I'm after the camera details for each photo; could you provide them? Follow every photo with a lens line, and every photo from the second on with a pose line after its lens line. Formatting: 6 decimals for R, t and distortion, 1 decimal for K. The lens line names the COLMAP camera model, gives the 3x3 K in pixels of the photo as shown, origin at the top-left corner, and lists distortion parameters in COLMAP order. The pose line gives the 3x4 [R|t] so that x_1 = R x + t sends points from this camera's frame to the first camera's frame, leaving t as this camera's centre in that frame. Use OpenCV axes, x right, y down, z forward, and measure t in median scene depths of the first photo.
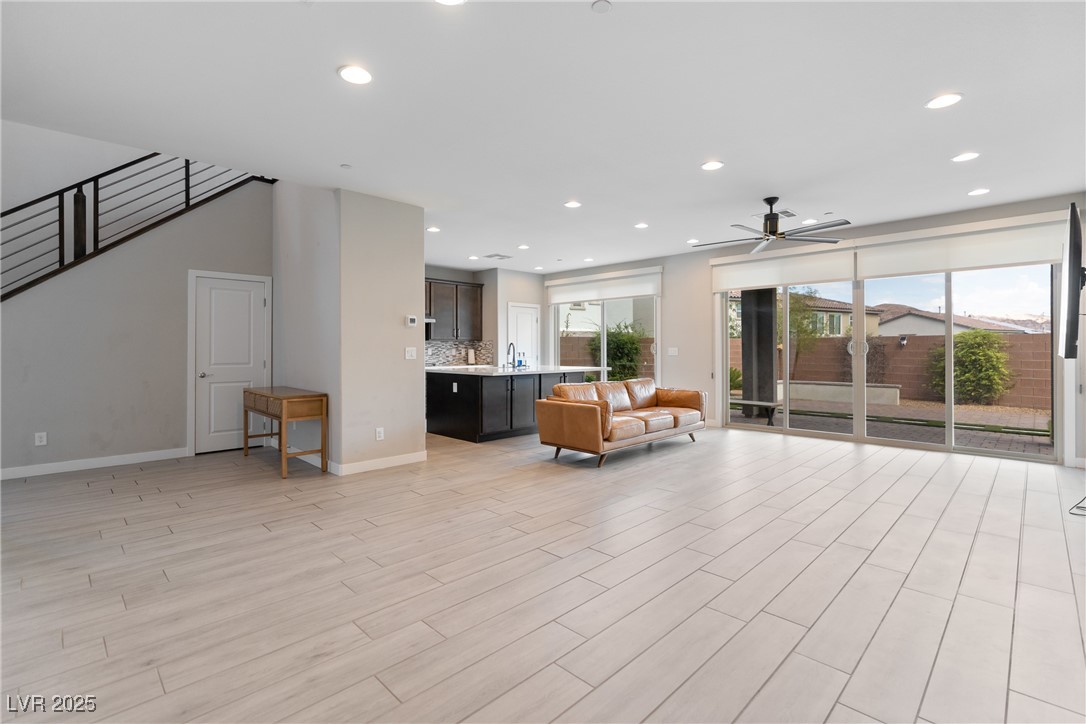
lens RADIAL K [[494.4, 0, 540.6], [0, 494.4, 355.2], [0, 0, 1]] dist [0.000034, 0.000140]
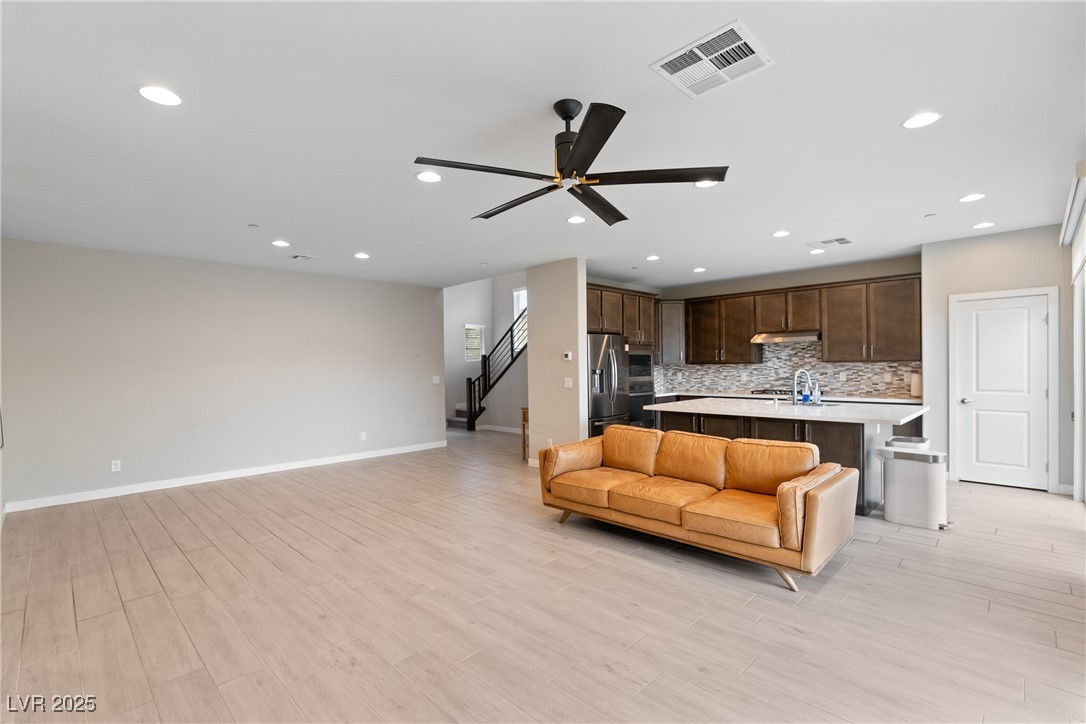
lens RADIAL K [[494.4, 0, 540.7], [0, 494.4, 364.9], [0, 0, 1]] dist [0.000034, 0.000140]
pose [[0.003205, 0.003562, -0.999989, 0.537380], [0.003335, 0.999988, 0.003573, -0.029416], [0.999989, -0.003346, 0.003193, 0.526393]]
